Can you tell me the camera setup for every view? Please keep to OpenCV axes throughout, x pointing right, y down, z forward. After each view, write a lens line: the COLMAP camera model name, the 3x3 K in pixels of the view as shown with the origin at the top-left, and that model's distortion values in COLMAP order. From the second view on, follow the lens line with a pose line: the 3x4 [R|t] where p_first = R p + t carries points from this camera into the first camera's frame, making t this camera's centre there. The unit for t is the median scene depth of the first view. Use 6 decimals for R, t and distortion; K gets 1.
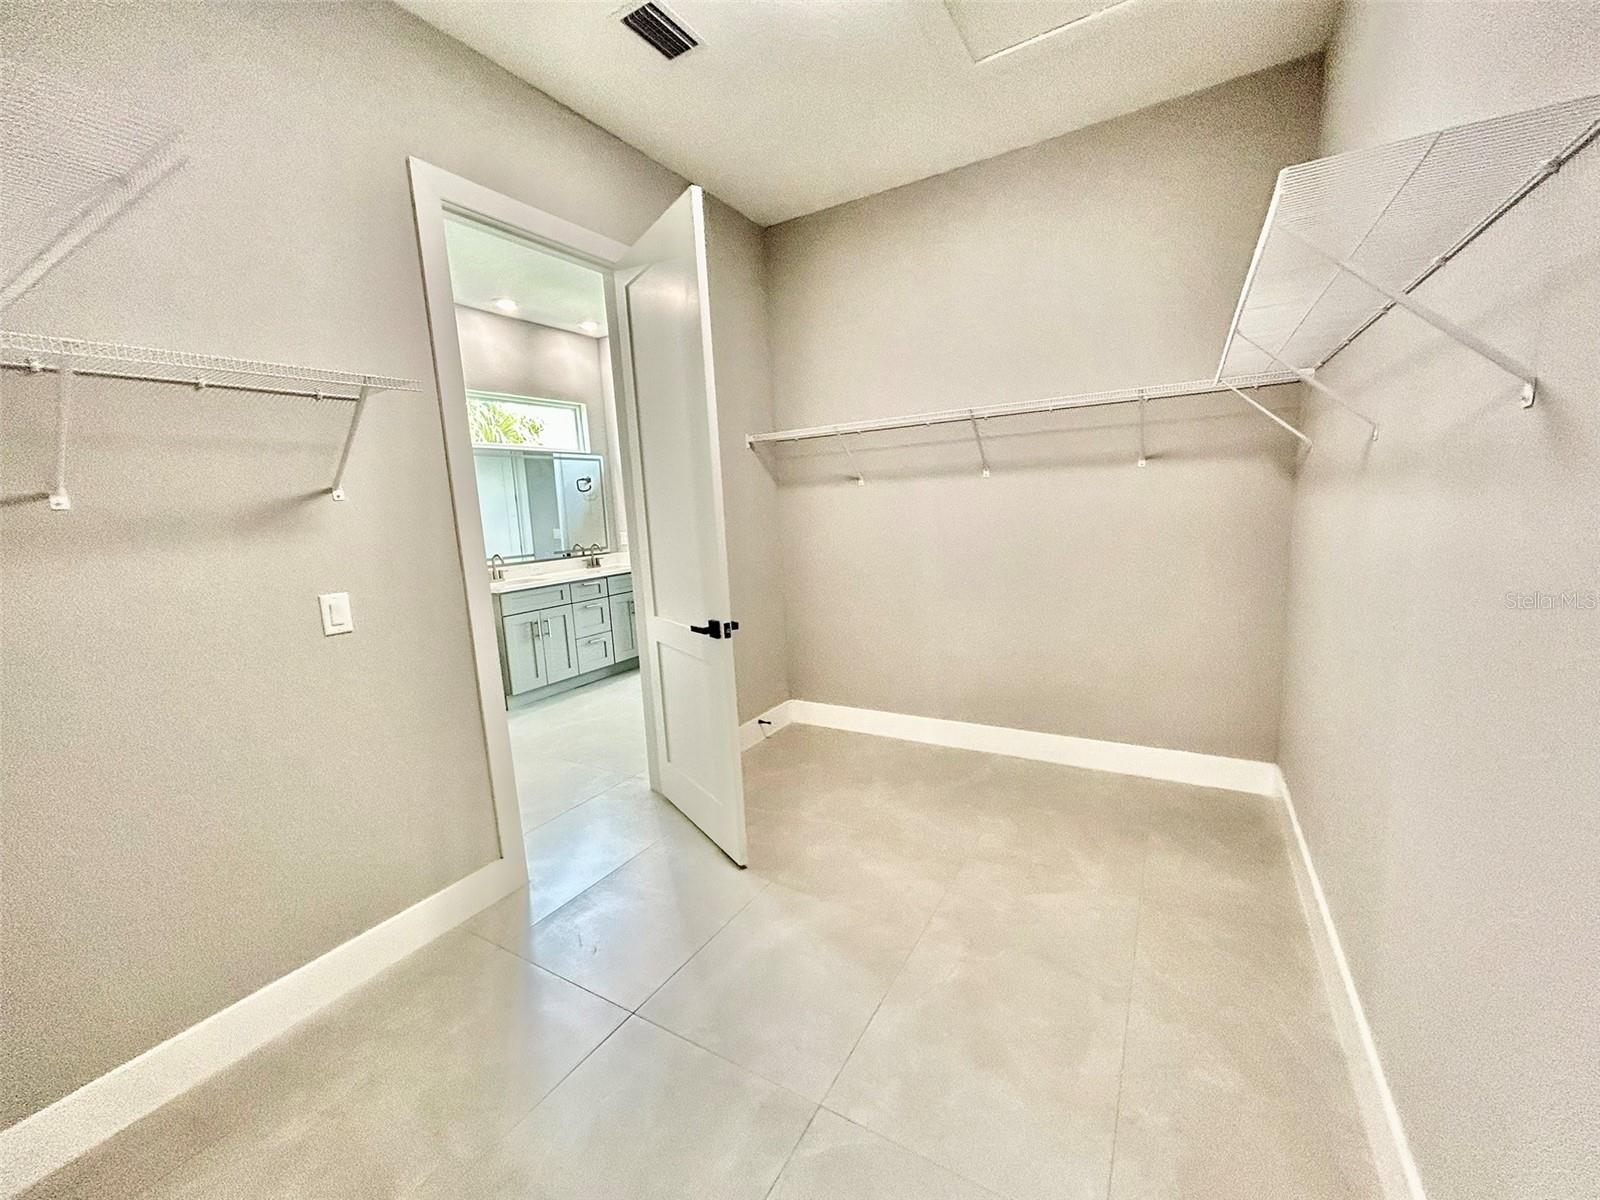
lens RADIAL K [[645.2, 0, 798.8], [0, 645.2, 597.7], [0, 0, 1]] dist [0.000620, 0.000195]
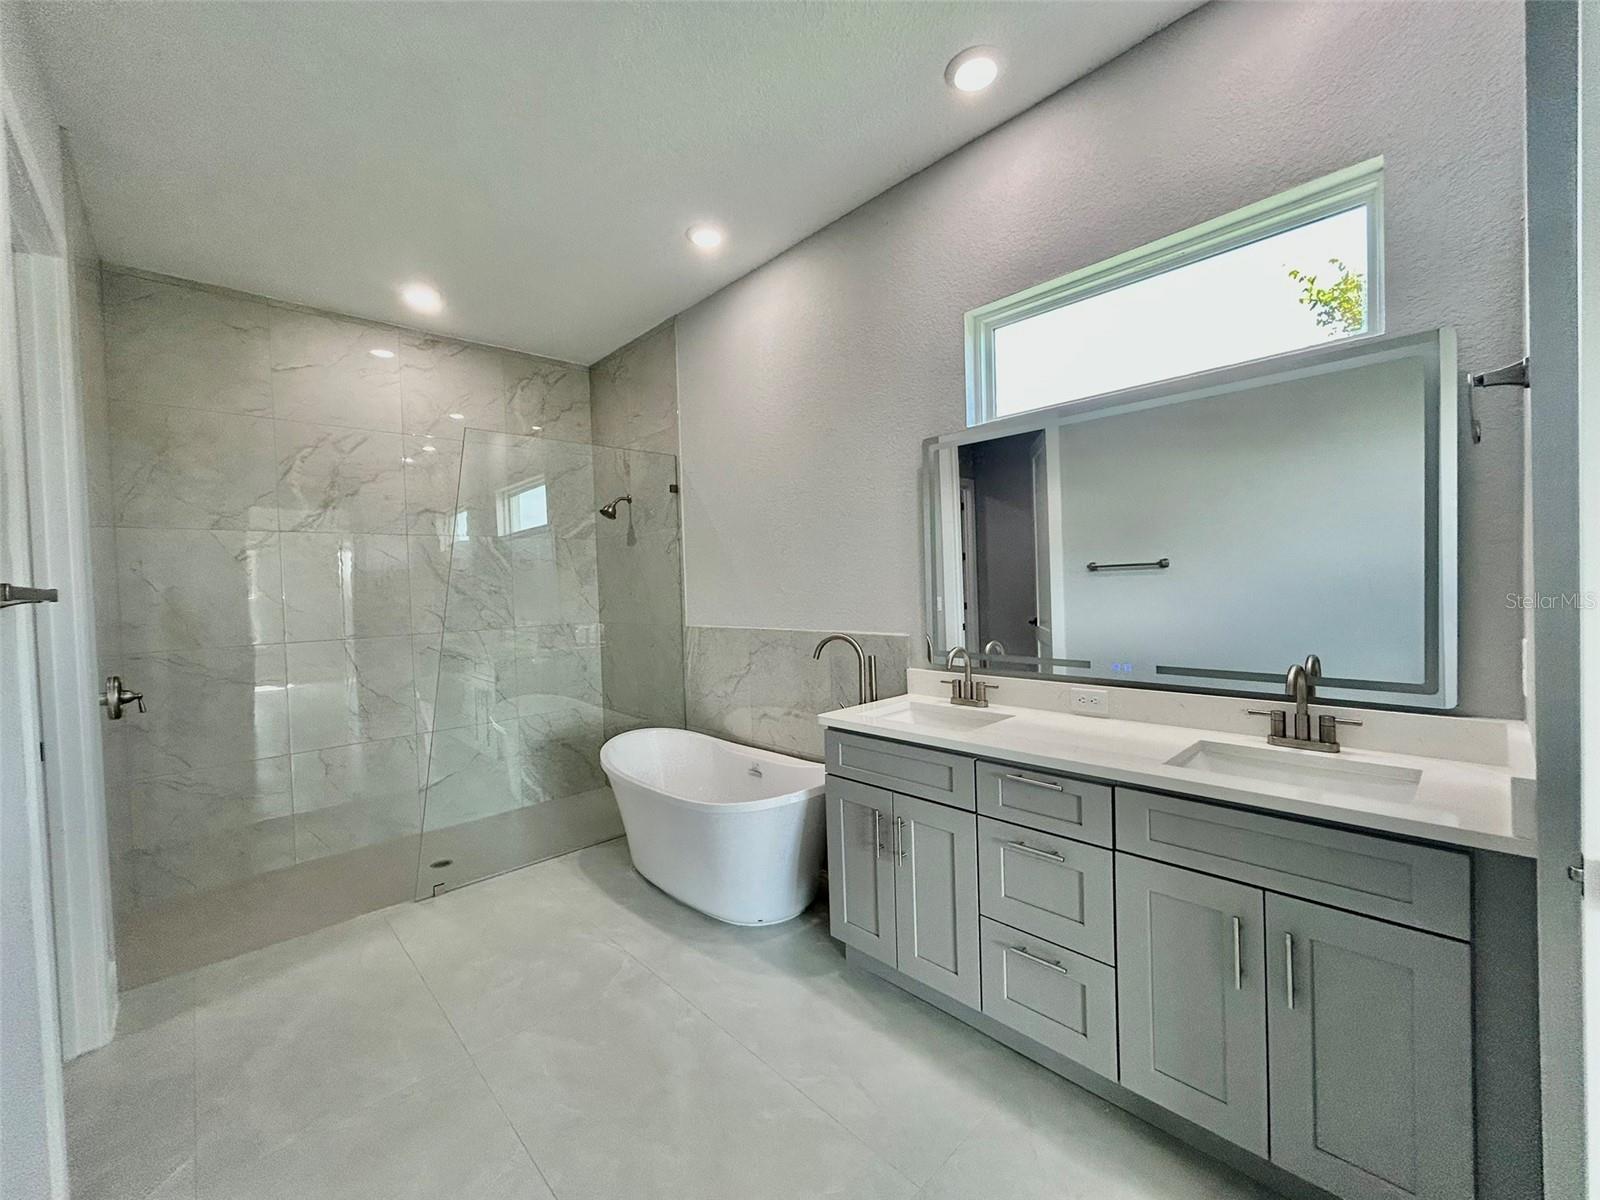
lens RADIAL K [[645.2, 0, 798.8], [0, 645.2, 597.7], [0, 0, 1]] dist [0.000620, 0.000195]
pose [[-0.282289, 0.085448, -0.955516, 0.003618], [-0.094151, 0.988749, 0.116235, -0.135058], [0.954698, 0.122775, -0.271068, 0.953639]]
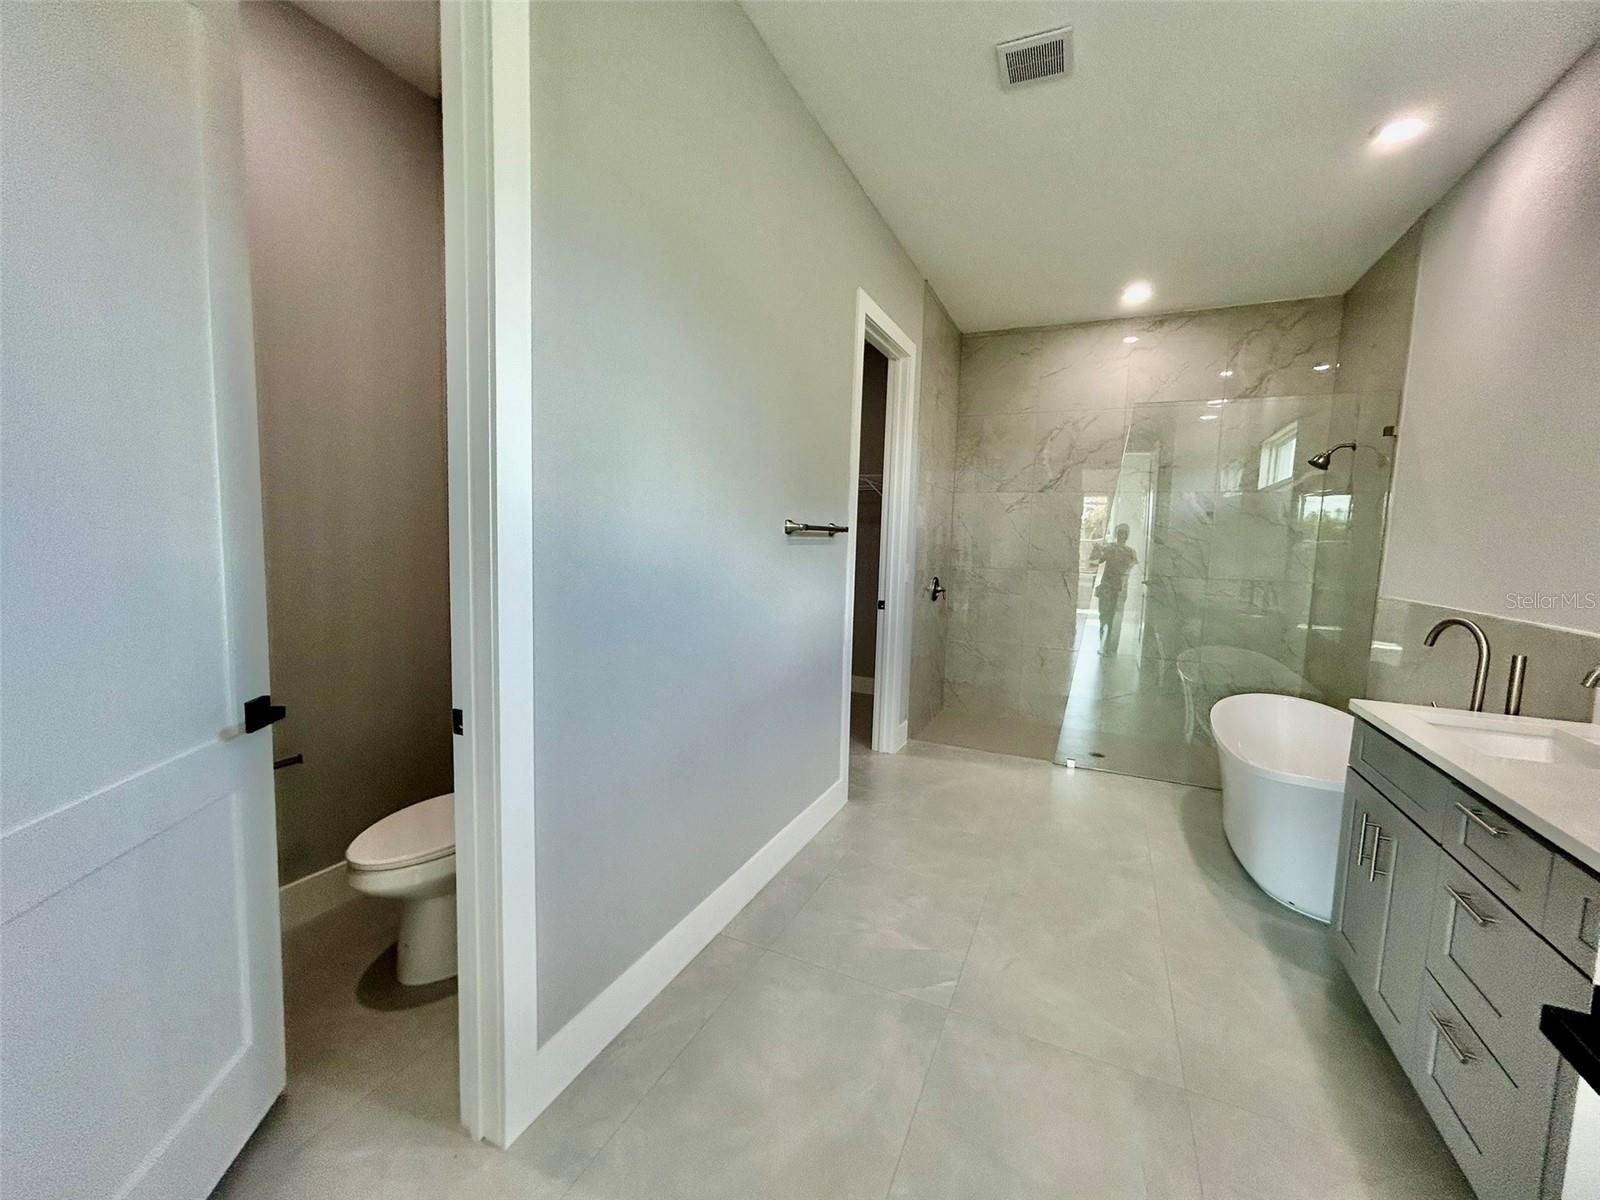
lens RADIAL K [[645.2, 0, 798.8], [0, 645.2, 597.7], [0, 0, 1]] dist [0.000620, 0.000195]
pose [[-0.995460, 0.036095, -0.088077, -0.055686], [0.013094, 0.968443, 0.248892, -0.169730], [0.094281, 0.246609, -0.964518, 1.210309]]
